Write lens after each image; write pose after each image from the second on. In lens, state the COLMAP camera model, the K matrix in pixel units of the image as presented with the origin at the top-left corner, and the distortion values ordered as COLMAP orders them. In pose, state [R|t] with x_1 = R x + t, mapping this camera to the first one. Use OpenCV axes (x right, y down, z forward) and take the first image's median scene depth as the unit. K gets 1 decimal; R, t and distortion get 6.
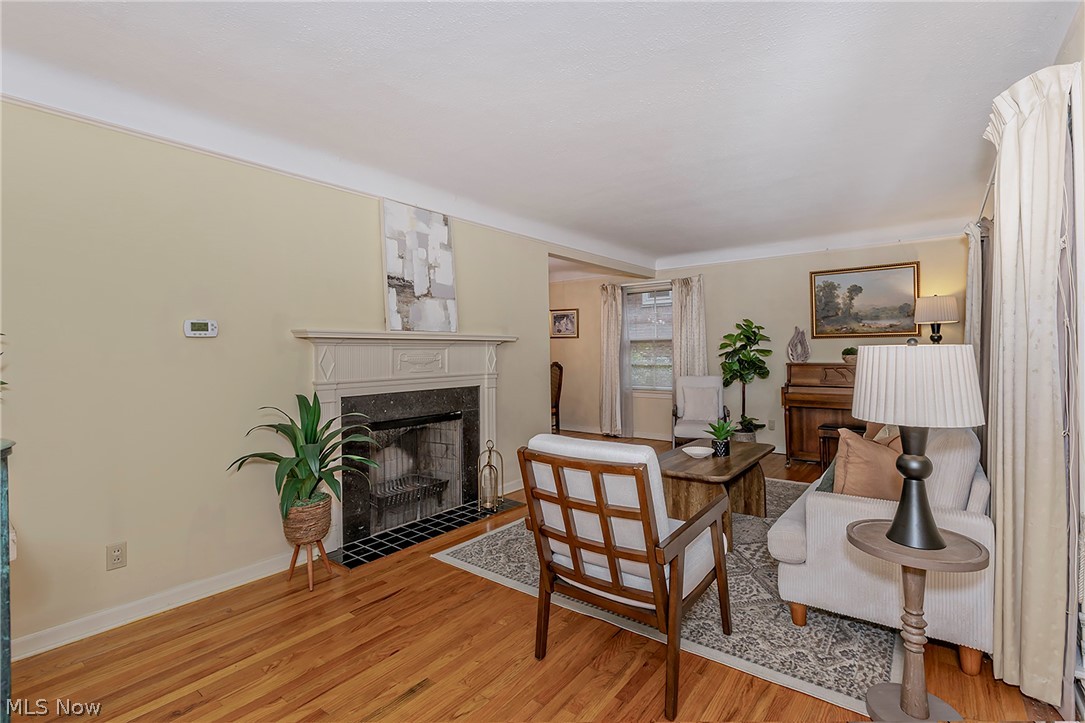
lens RADIAL K [[515.3, 0, 543.1], [0, 515.3, 357.2], [0, 0, 1]] dist [-0.001671, -0.000083]
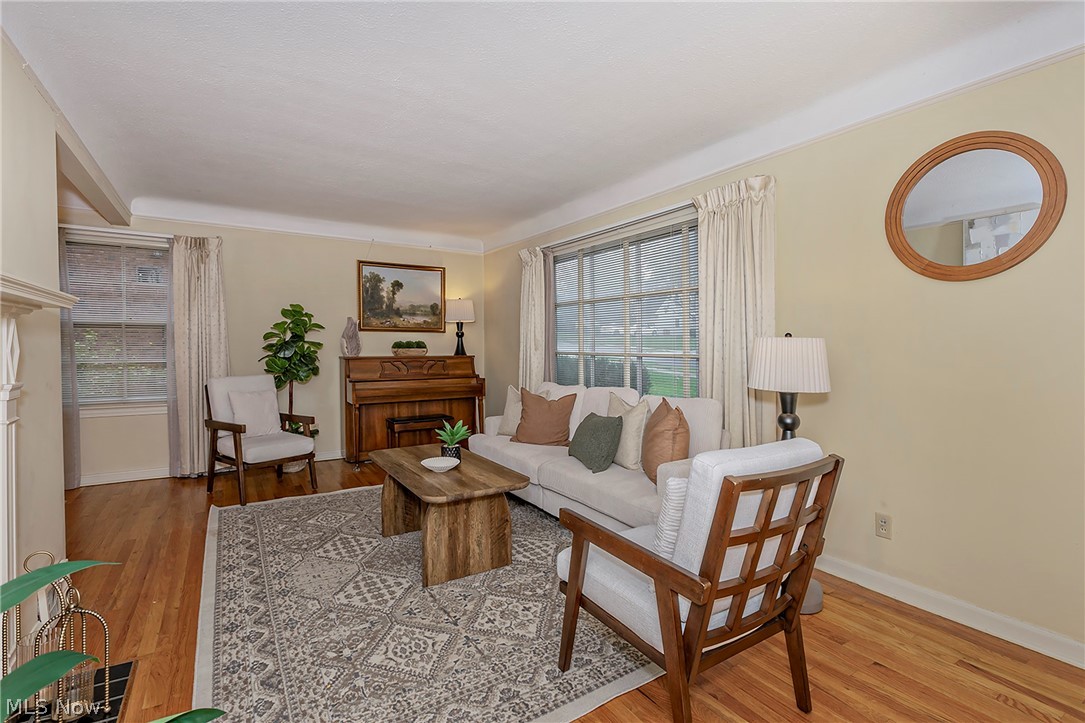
lens RADIAL K [[515.3, 0, 543.1], [0, 515.3, 357.2], [0, 0, 1]] dist [-0.001671, -0.000083]
pose [[0.321219, -0.008923, 0.946963, -0.300309], [0.006074, 0.999954, 0.007362, 0.007786], [-0.946985, 0.003387, 0.321259, 0.425257]]
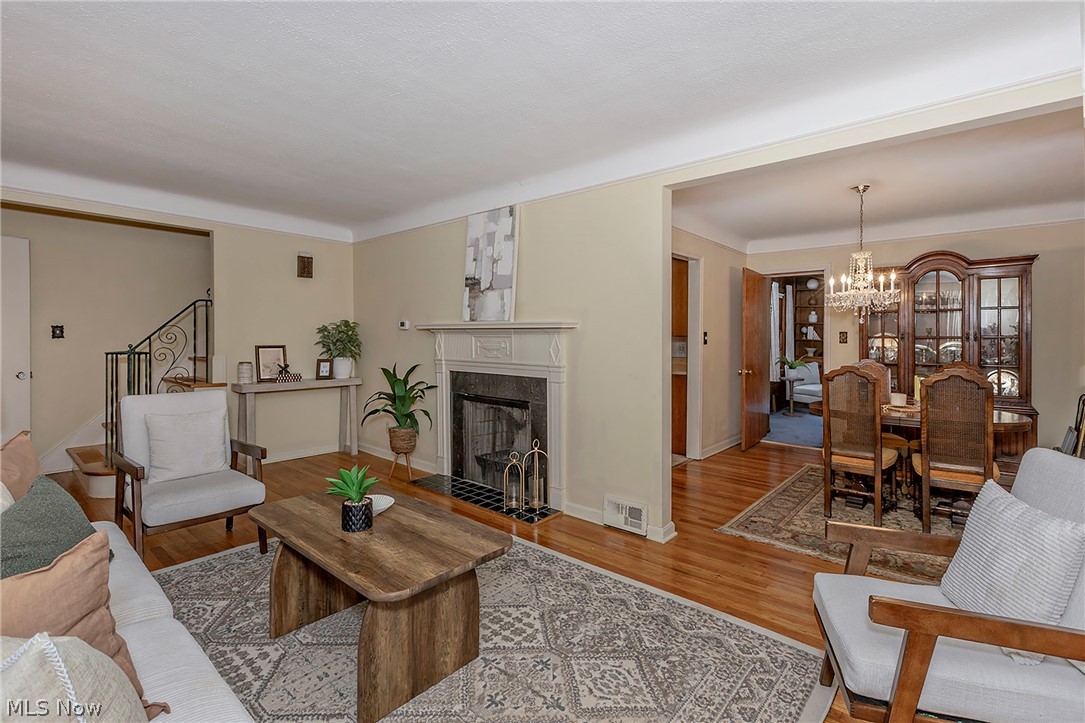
lens RADIAL K [[511.6, 0, 540.7], [0, 511.6, 335.4], [0, 0, 1]] dist [0.000845, 0.000045]
pose [[-0.070686, 0.014118, -0.997399, 0.656629], [-0.008906, 0.999851, 0.014784, -0.027747], [0.997459, 0.009928, -0.070550, 0.904711]]
